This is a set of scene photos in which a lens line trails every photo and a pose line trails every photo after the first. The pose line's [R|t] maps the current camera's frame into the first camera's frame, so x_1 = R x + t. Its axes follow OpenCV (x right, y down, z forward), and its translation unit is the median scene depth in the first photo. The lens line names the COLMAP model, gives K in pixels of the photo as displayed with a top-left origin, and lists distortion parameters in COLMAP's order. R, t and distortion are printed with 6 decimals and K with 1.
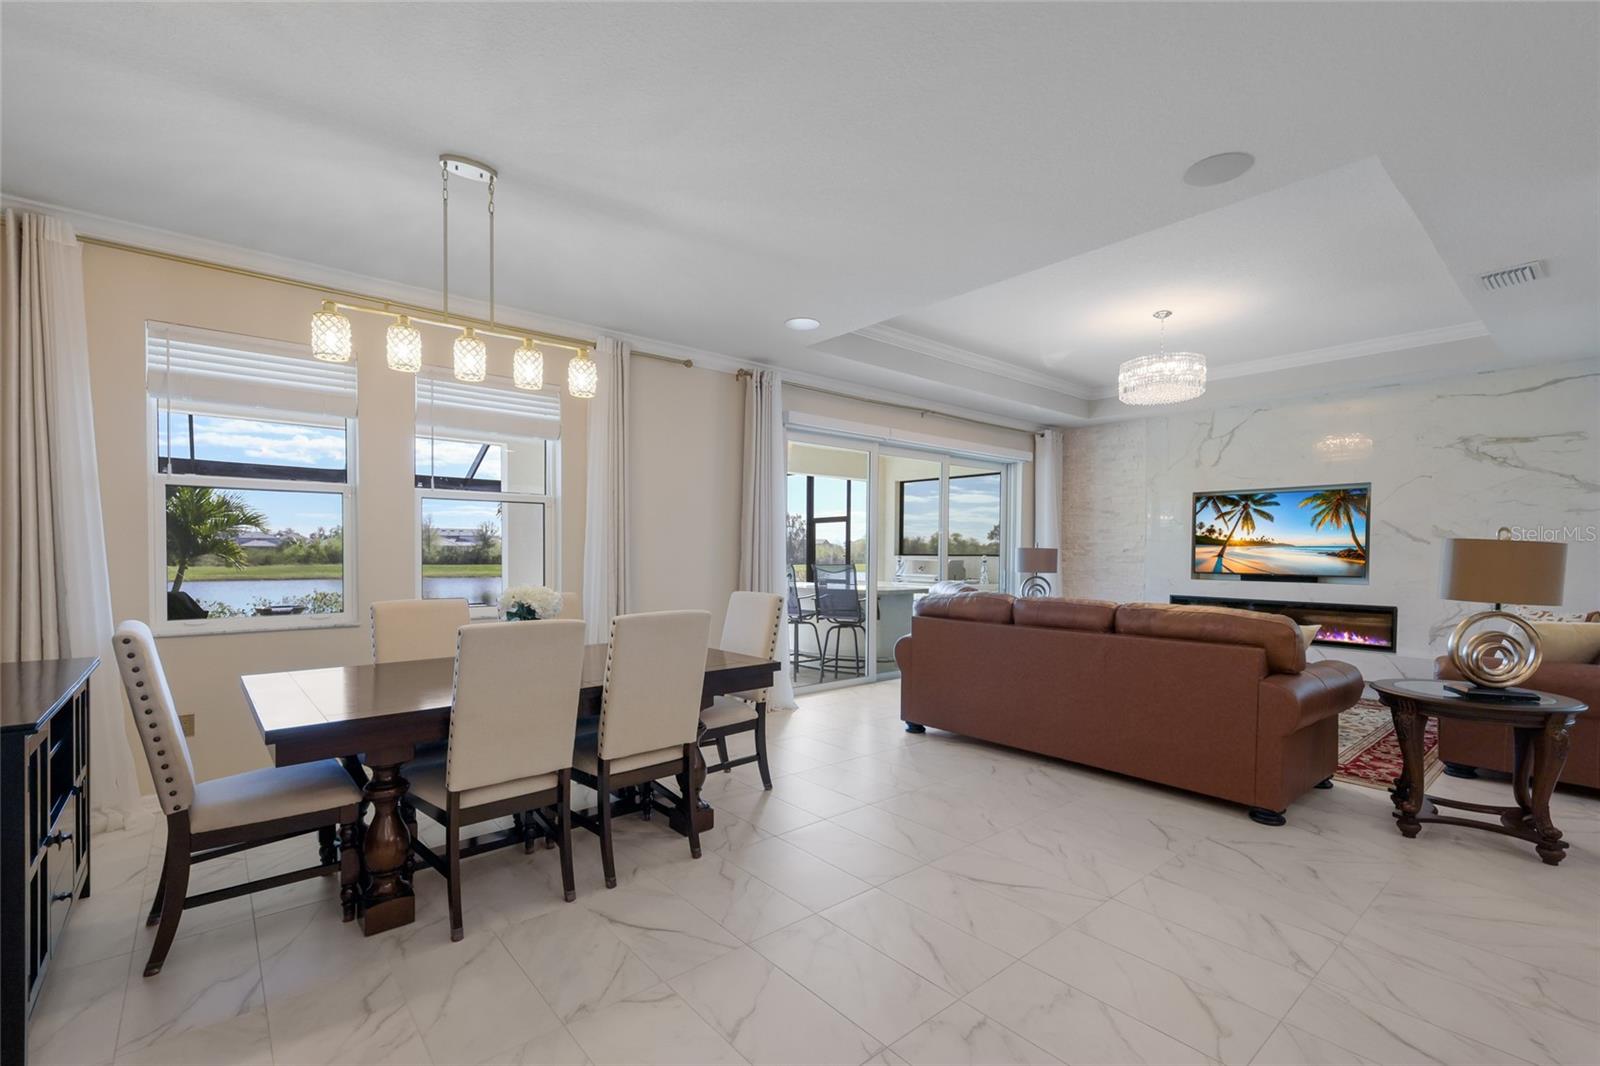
lens RADIAL K [[701.3, 0, 783.2], [0, 701.3, 561.2], [0, 0, 1]] dist [0.002242, 0.000247]
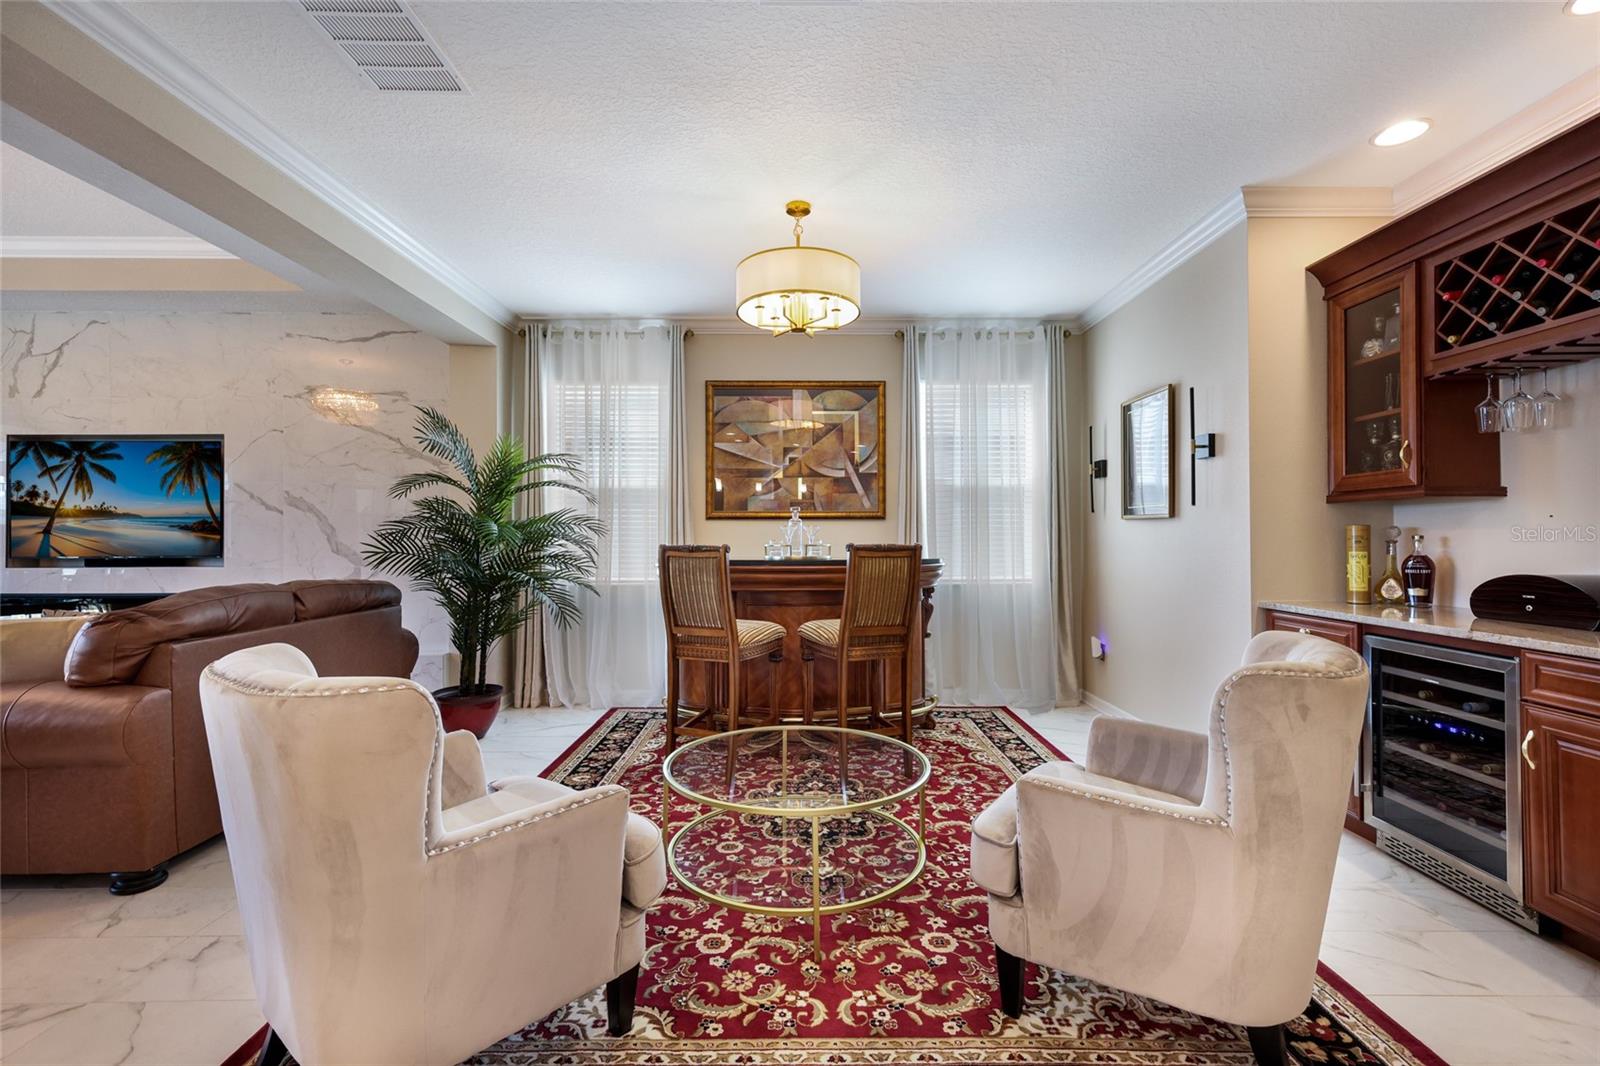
lens RADIAL K [[702.4, 0, 799.7], [0, 702.4, 529.4], [0, 0, 1]] dist [0.009883, 0.000091]
pose [[0.628637, -0.001116, 0.777698, 0.562478], [0.018176, 0.999747, -0.013257, 0.012700], [-0.777486, 0.022469, 0.628498, 0.017126]]
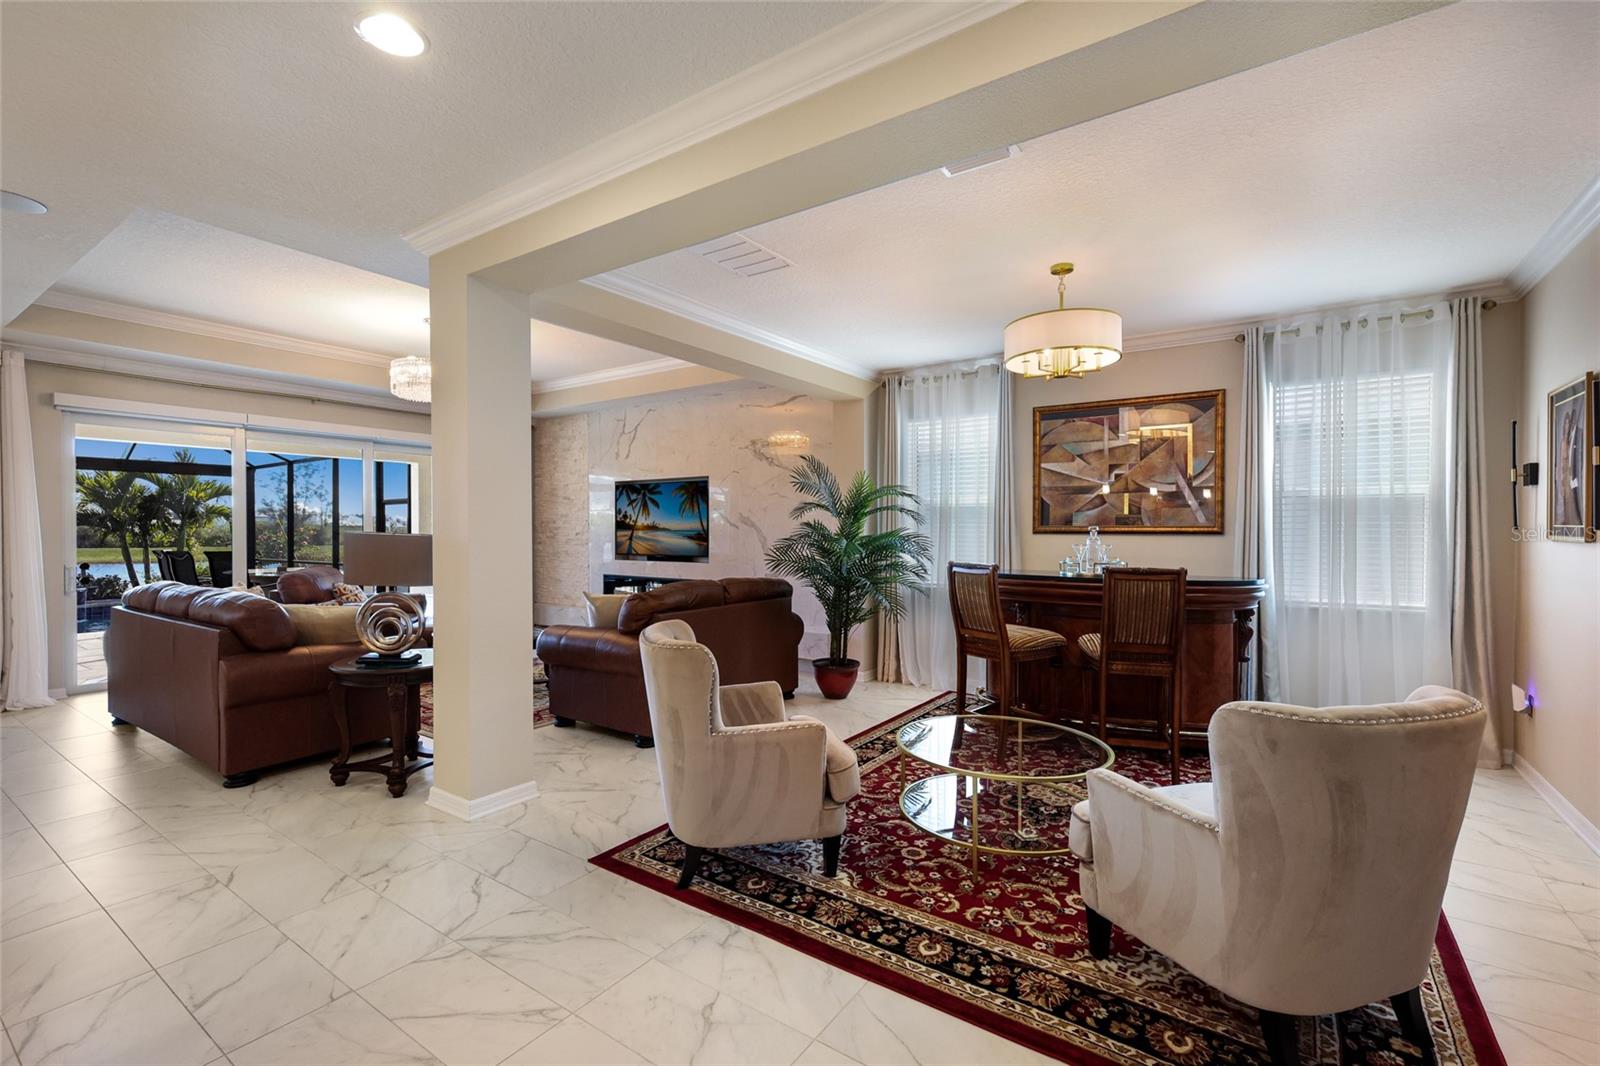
lens RADIAL K [[701.3, 0, 796.5], [0, 701.3, 533.6], [0, 0, 1]] dist [0.002847, 0.000589]
pose [[0.962780, -0.008015, 0.270166, 0.590603], [0.009987, 0.999933, -0.005924, -0.006809], [-0.270100, 0.008402, 0.962795, -0.149251]]
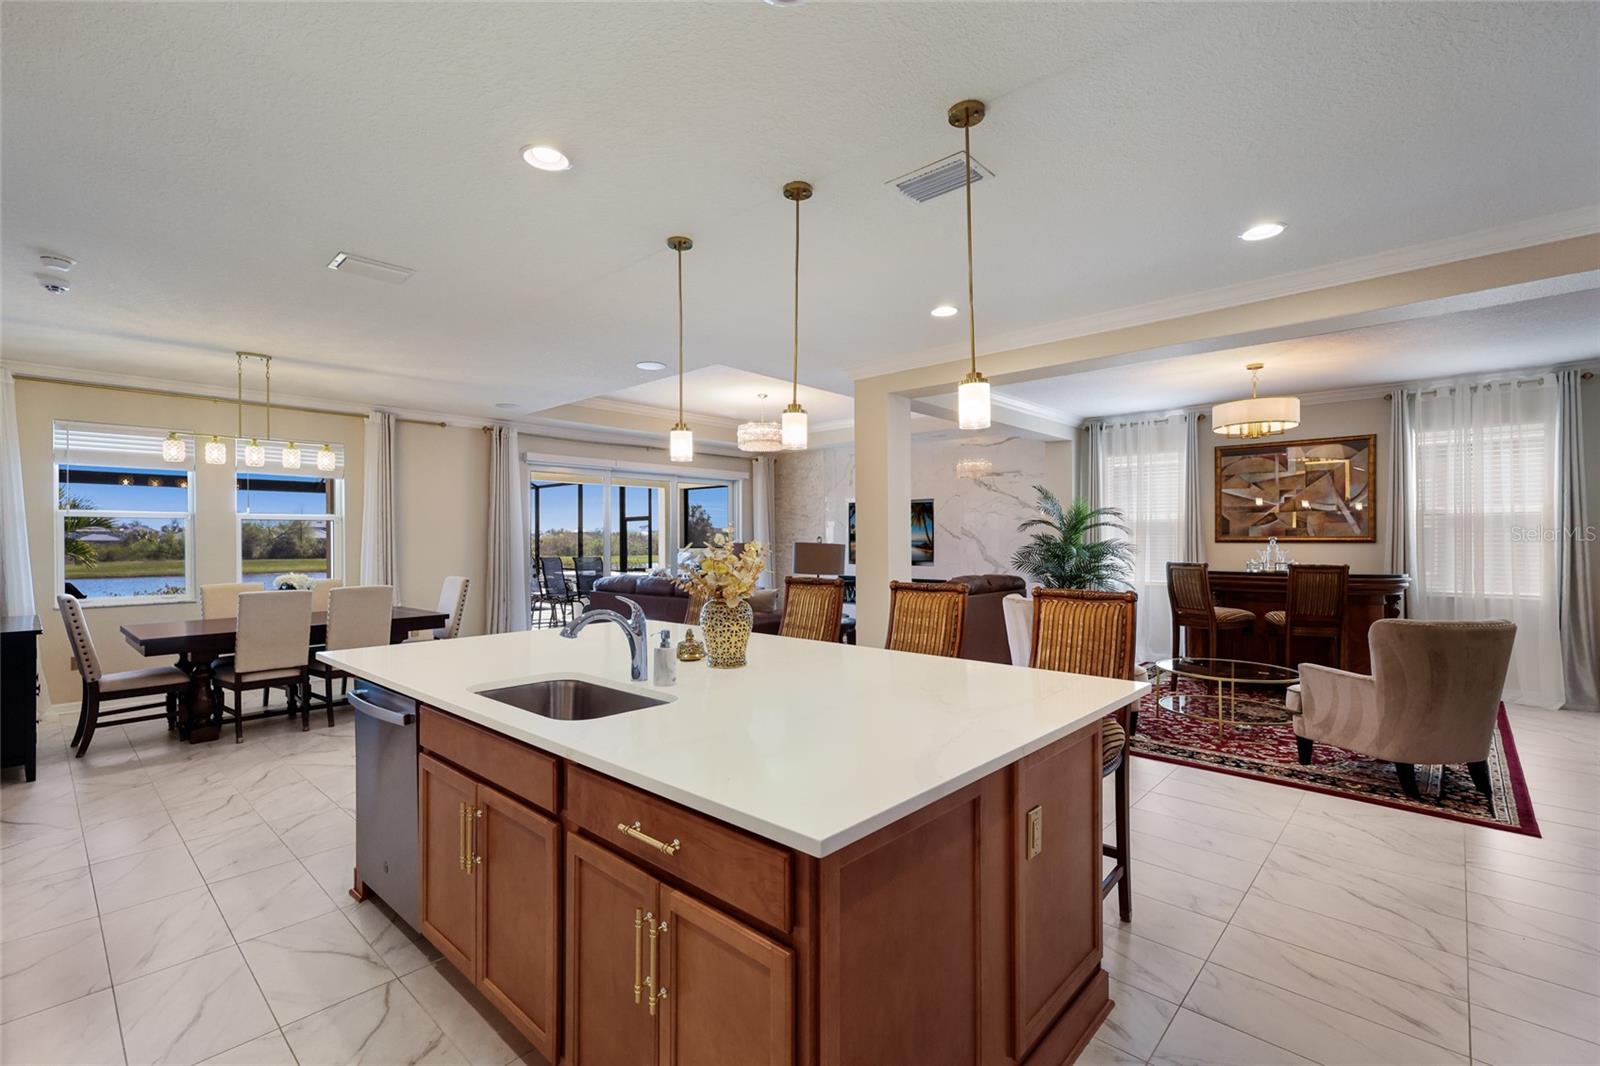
lens RADIAL K [[710.9, 0, 786.1], [0, 710.9, 537.4], [0, 0, 1]] dist [0.000756, 0.000380]
pose [[0.991863, -0.009214, 0.126976, 0.290096], [0.011446, 0.999792, -0.016862, -0.005855], [-0.126794, 0.018178, 0.991762, -0.430643]]
